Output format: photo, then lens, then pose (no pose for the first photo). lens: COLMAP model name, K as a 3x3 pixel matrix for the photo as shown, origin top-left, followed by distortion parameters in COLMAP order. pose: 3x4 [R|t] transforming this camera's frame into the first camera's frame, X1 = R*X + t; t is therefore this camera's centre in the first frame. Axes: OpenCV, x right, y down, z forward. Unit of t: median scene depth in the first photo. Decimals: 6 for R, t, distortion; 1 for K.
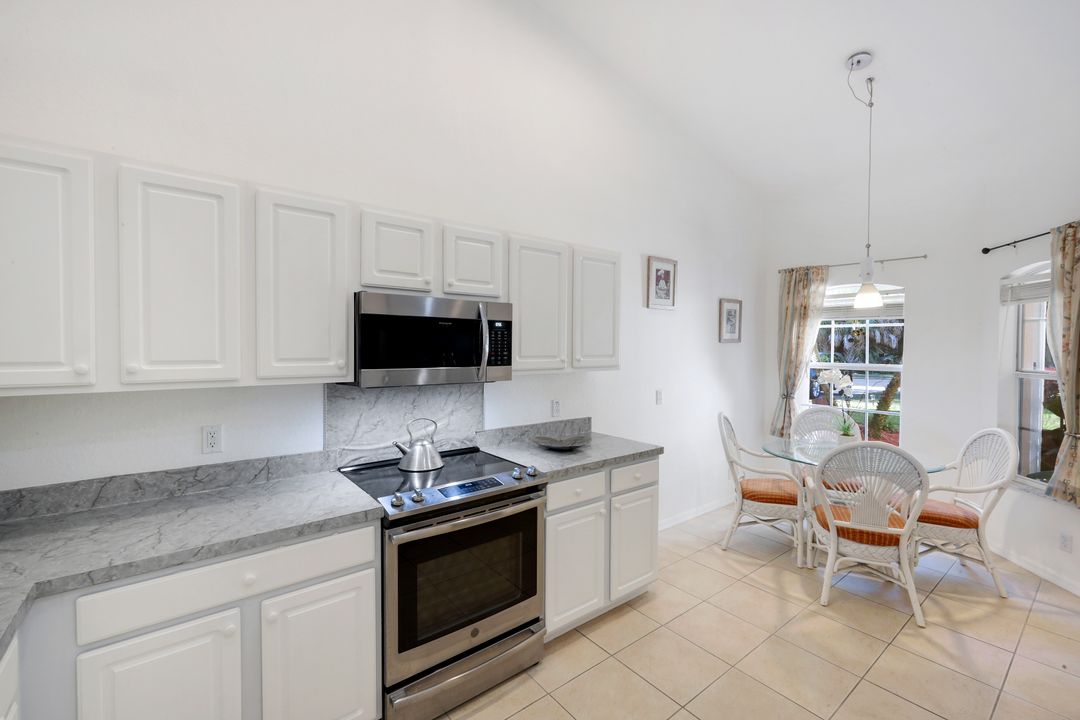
lens RADIAL K [[451.0, 0, 532.3], [0, 451.0, 354.0], [0, 0, 1]] dist [0.003831, -0.000424]
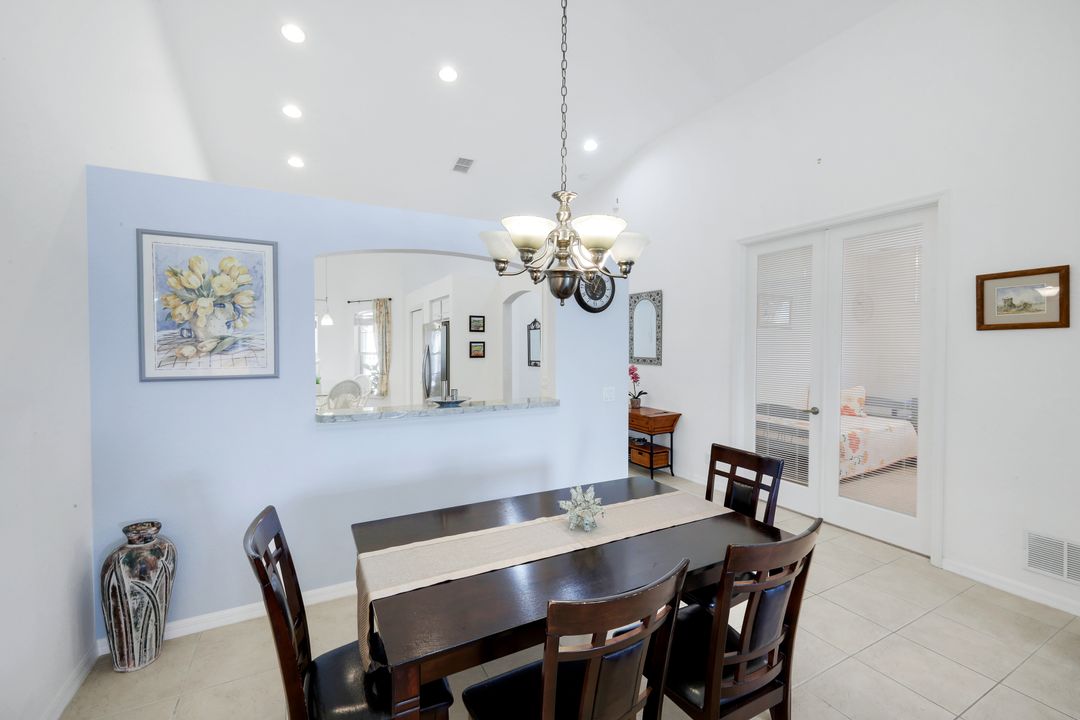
lens RADIAL K [[451.0, 0, 540.8], [0, 451.0, 357.0], [0, 0, 1]] dist [0.003831, -0.000424]
pose [[0.168262, -0.033667, 0.985167, -1.429420], [0.011968, 0.999413, 0.032110, -0.005150], [-0.985670, 0.006388, 0.168566, -0.475622]]
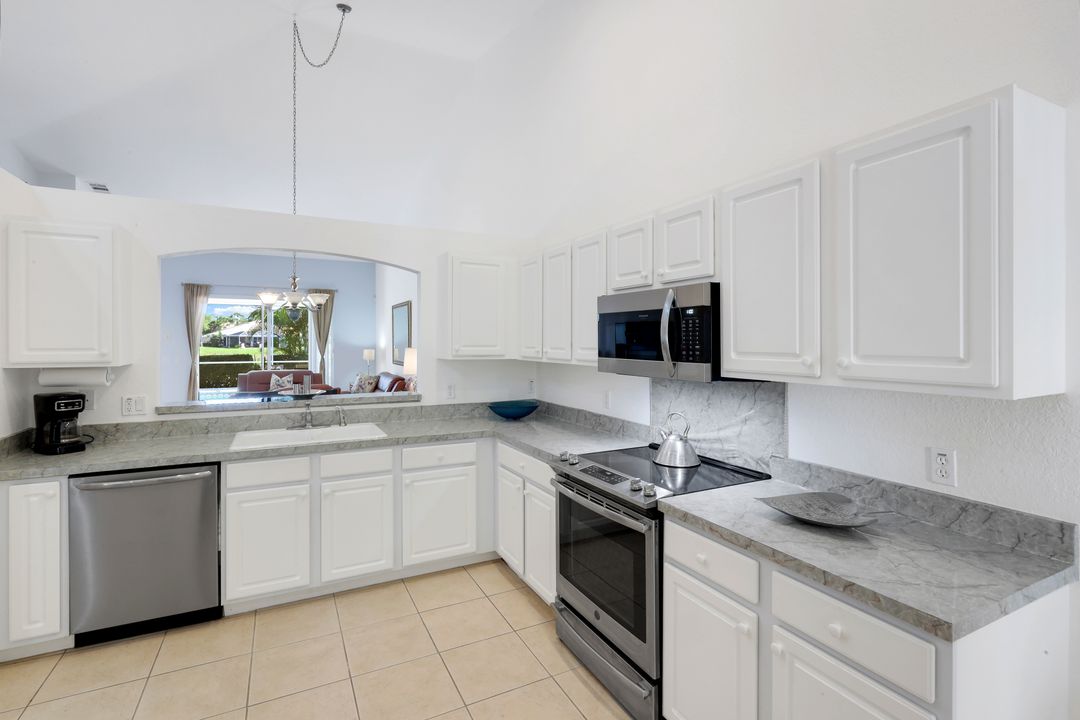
lens RADIAL K [[515.2, 0, 550.7], [0, 515.2, 342.0], [0, 0, 1]] dist [0.004632, 0.000618]
pose [[-0.179841, -0.002169, -0.983693, 0.737436], [-0.015703, 0.999876, 0.000666, -0.005963], [0.983570, 0.015566, -0.179852, 0.765754]]
